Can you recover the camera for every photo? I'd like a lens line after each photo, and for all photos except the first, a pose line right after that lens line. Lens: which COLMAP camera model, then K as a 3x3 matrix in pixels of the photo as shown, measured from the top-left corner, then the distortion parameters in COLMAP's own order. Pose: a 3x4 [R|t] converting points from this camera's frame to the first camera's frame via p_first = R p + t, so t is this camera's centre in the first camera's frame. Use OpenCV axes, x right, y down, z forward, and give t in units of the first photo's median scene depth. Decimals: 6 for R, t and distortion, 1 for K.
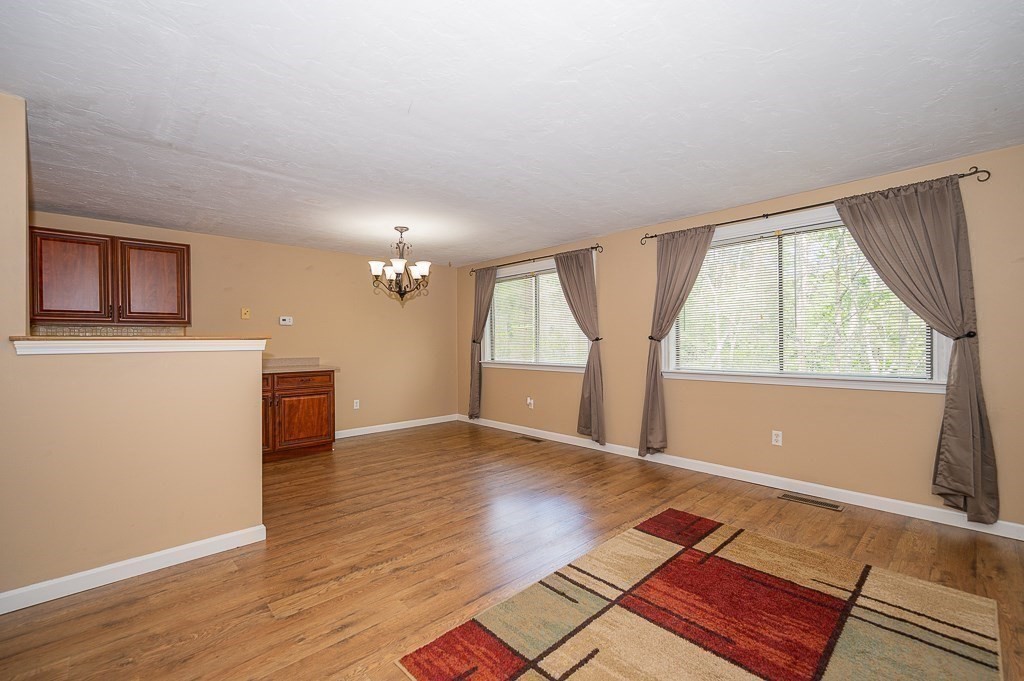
lens RADIAL K [[440.1, 0, 510.1], [0, 440.1, 339.2], [0, 0, 1]] dist [0.003710, 0.000458]
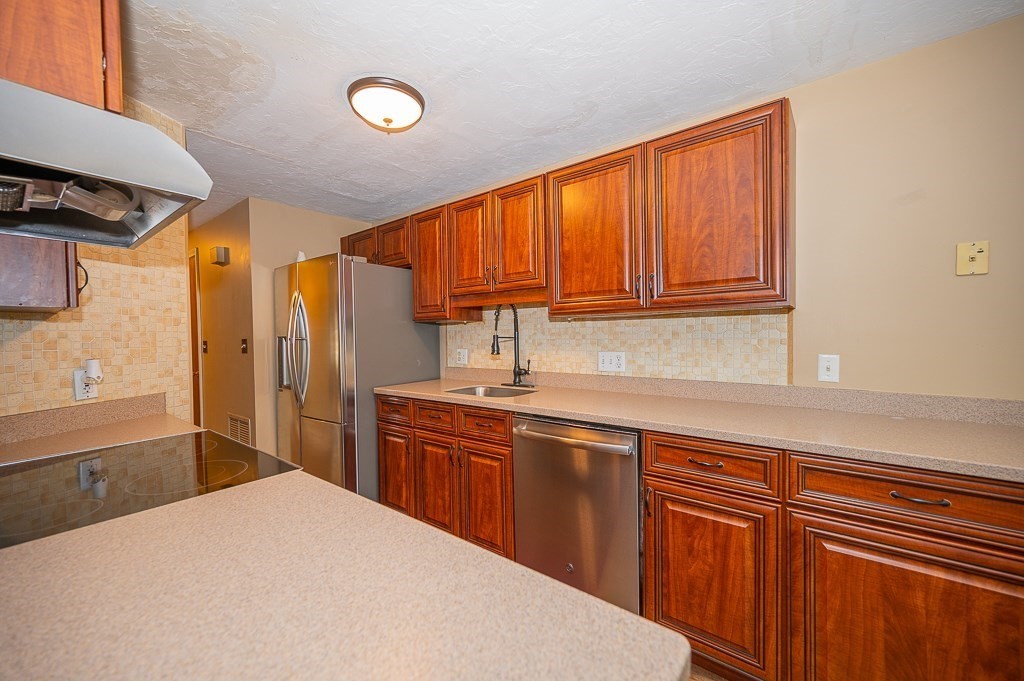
lens RADIAL K [[403.0, 0, 503.5], [0, 403.0, 339.8], [0, 0, 1]] dist [0.006012, -0.000008]
pose [[0.143609, 0.017091, -0.989487, -0.546930], [0.019262, 0.999613, 0.020062, -0.015617], [0.989447, -0.021940, 0.143224, 0.942560]]
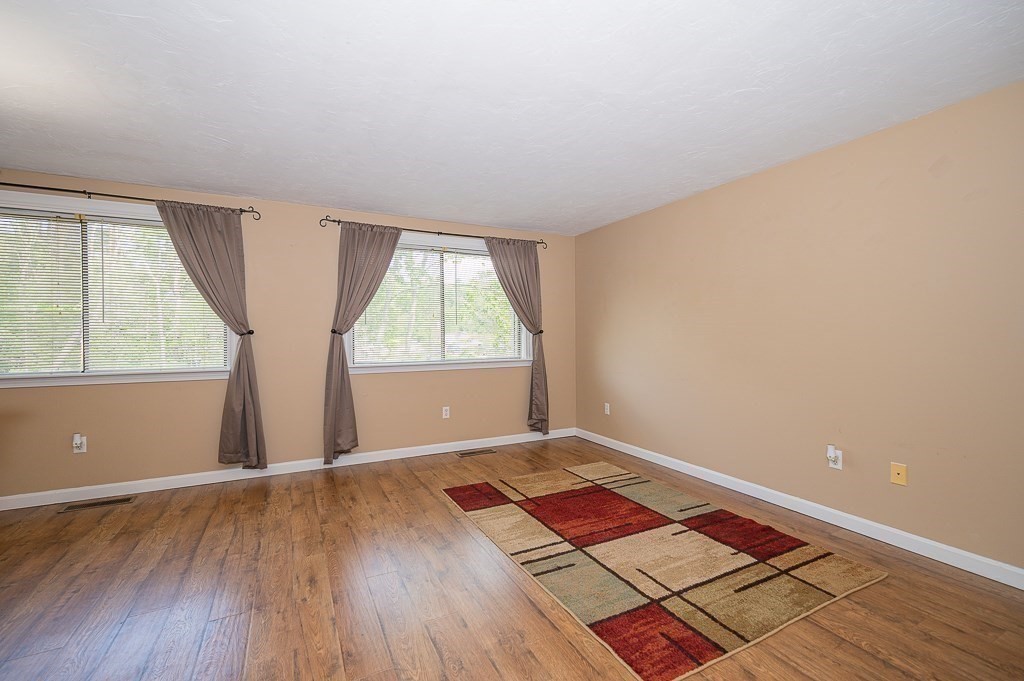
lens RADIAL K [[440.1, 0, 509.5], [0, 440.1, 341.1], [0, 0, 1]] dist [0.003710, 0.000458]
pose [[0.272675, -0.007710, 0.962075, -0.619583], [-0.002894, 0.999957, 0.008834, 0.009400], [-0.962102, -0.005193, 0.272641, 0.542176]]
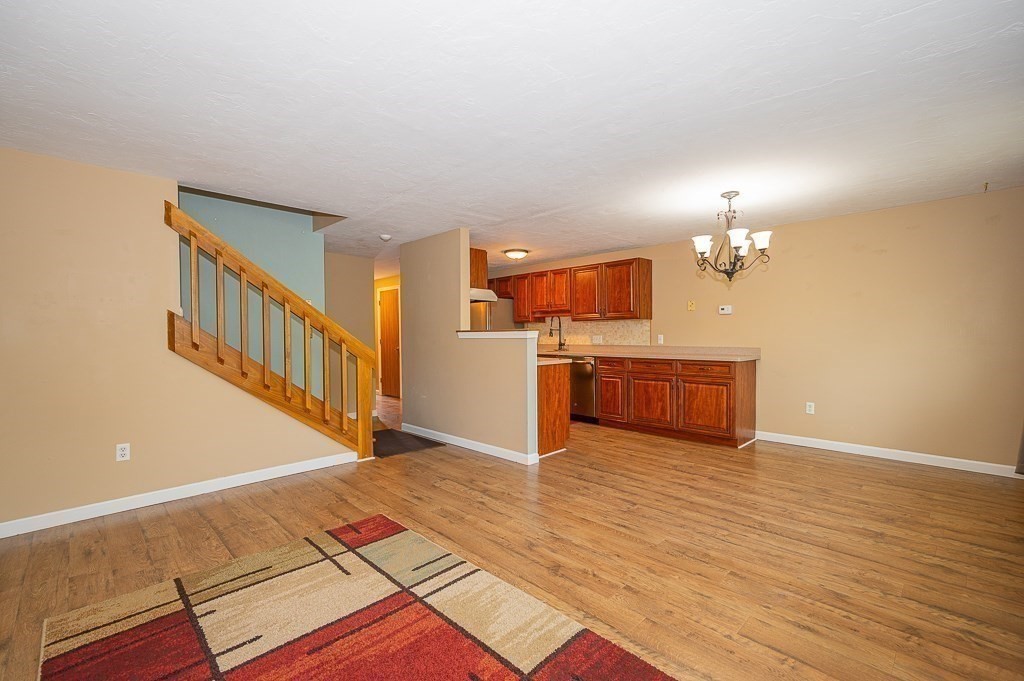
lens RADIAL K [[440.1, 0, 503.9], [0, 440.1, 340.9], [0, 0, 1]] dist [0.003710, 0.000458]
pose [[0.018686, 0.022989, -0.999561, 0.796221], [0.015277, 0.999612, 0.023276, -0.002959], [0.999709, -0.015705, 0.018327, 0.772224]]
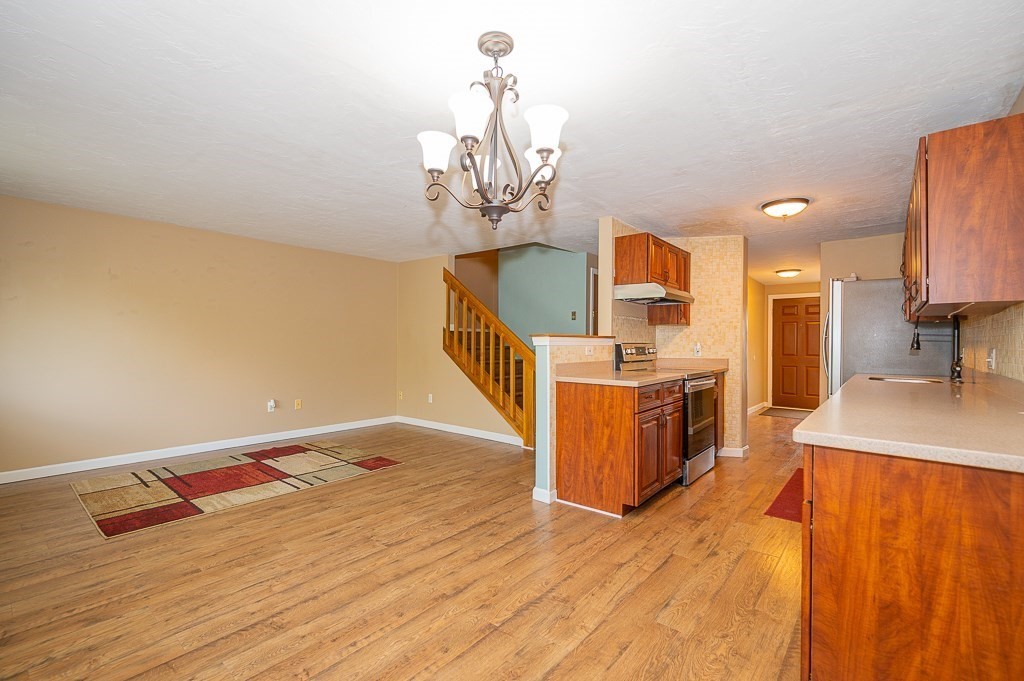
lens RADIAL K [[440.1, 0, 514.4], [0, 440.1, 340.9], [0, 0, 1]] dist [0.003710, 0.000458]
pose [[-0.990889, -0.000104, -0.134678, -0.289327], [0.001104, 0.999960, -0.008894, 0.017142], [0.134674, -0.008962, -0.990849, 1.915651]]
